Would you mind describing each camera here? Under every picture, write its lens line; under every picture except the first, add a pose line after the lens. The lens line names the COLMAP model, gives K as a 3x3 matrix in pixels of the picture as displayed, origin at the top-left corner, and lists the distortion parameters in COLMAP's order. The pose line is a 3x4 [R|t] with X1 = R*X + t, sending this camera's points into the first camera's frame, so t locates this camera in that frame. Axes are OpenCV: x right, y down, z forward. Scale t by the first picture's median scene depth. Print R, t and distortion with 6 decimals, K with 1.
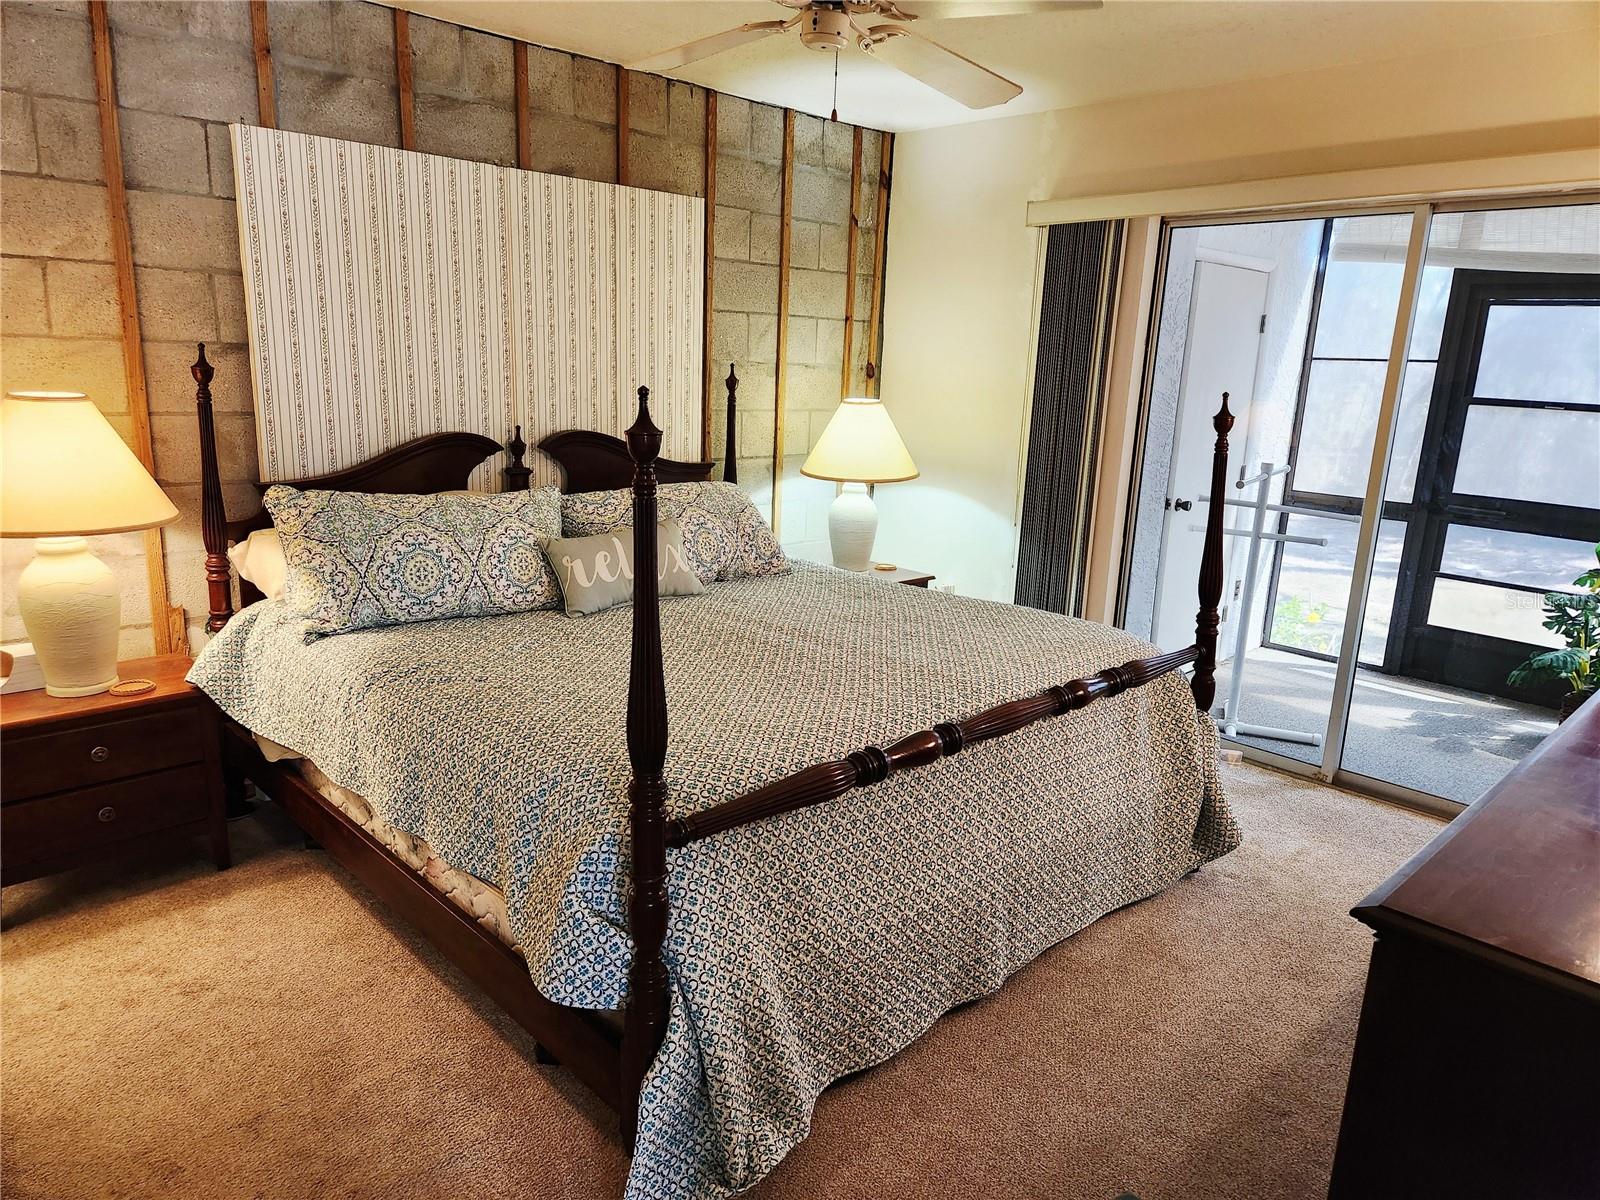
lens RADIAL K [[1064.1, 0, 803.8], [0, 1064.1, 606.5], [0, 0, 1]] dist [0.062735, -0.048305]
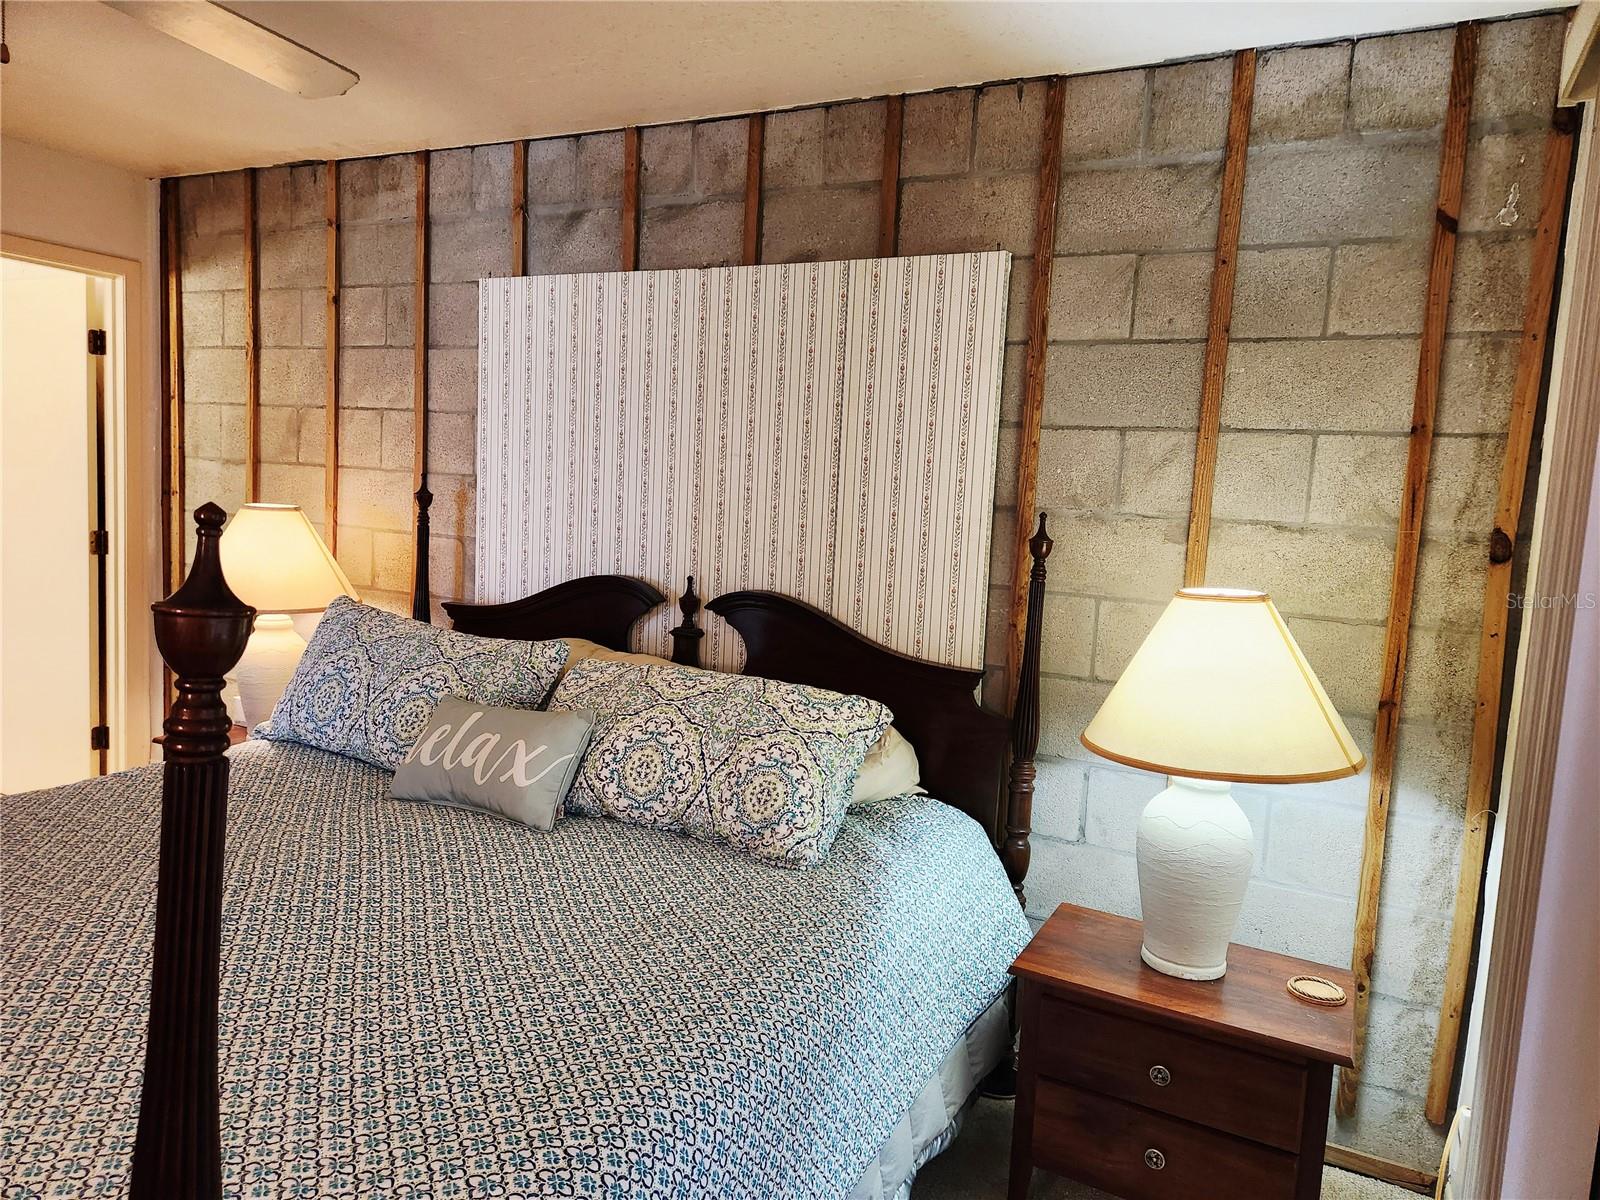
lens RADIAL K [[1064.1, 0, 803.4], [0, 1064.1, 589.2], [0, 0, 1]] dist [0.062735, -0.048305]
pose [[0.341480, 0.059004, -0.938035, 0.487475], [-0.265264, 0.963505, -0.035960, -0.150389], [0.901680, 0.261107, 0.344670, 0.788155]]
